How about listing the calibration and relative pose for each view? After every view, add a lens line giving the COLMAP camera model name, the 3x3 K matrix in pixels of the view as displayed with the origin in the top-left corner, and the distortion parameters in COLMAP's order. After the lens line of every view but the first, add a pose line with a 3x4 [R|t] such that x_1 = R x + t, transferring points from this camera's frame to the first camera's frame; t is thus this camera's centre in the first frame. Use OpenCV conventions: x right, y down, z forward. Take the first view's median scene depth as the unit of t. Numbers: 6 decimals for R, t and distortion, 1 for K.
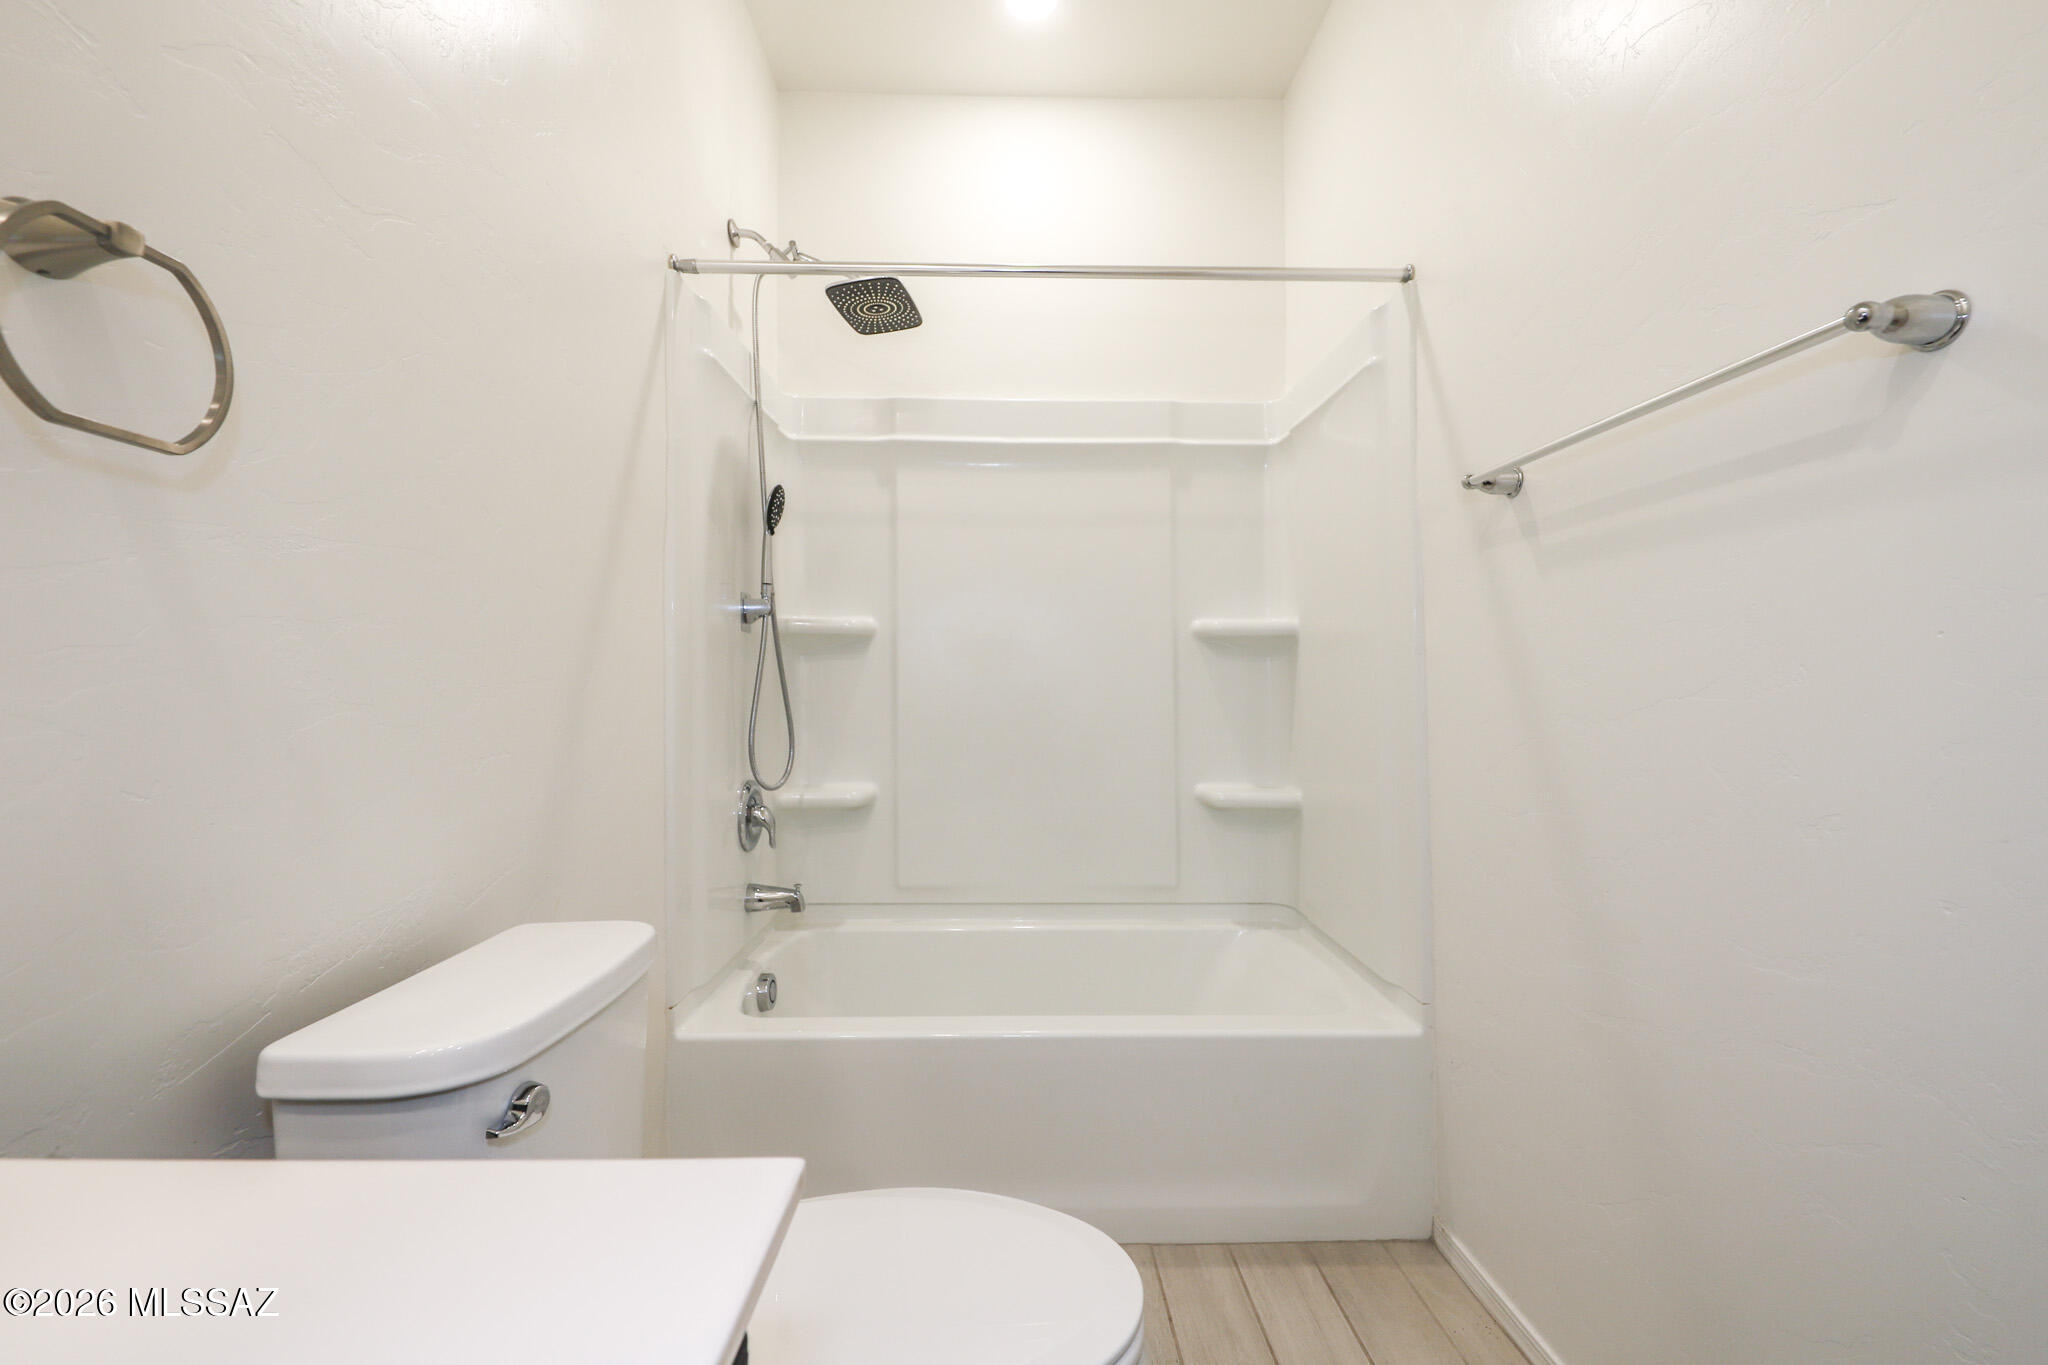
lens RADIAL K [[759.7, 0, 1020.4], [0, 759.7, 666.8], [0, 0, 1]] dist [0.000225, -0.000098]
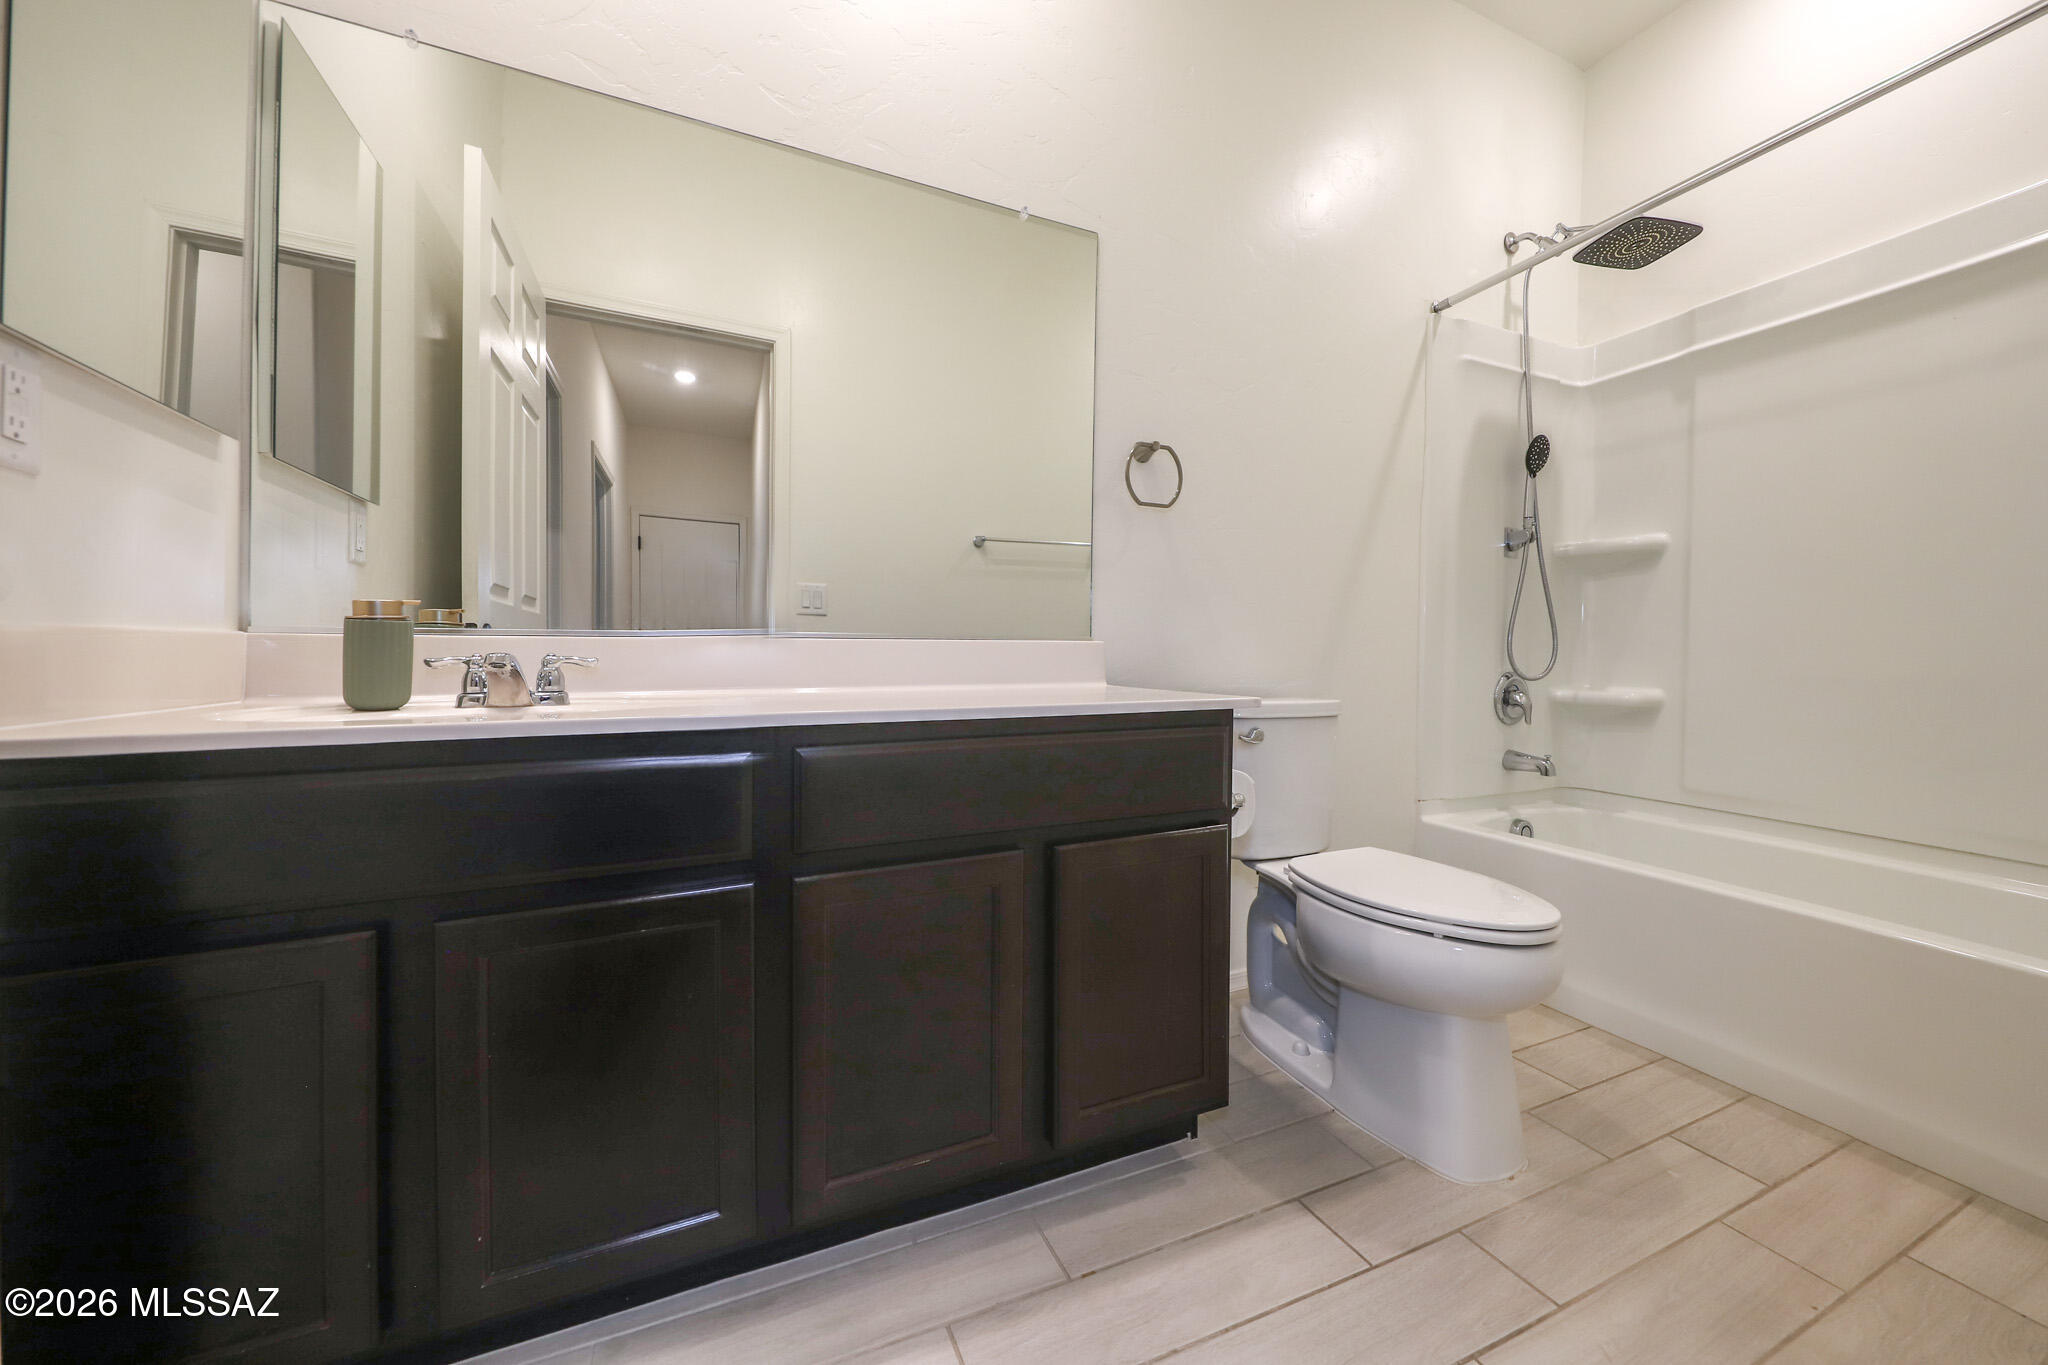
lens RADIAL K [[705.3, 0, 1028.2], [0, 705.3, 653.1], [0, 0, 1]] dist [0.000111, 0.000013]
pose [[0.368255, -0.001984, -0.929723, 0.431245], [0.017132, 0.999842, 0.004652, 0.092295], [0.929567, -0.017641, 0.368231, -0.193386]]
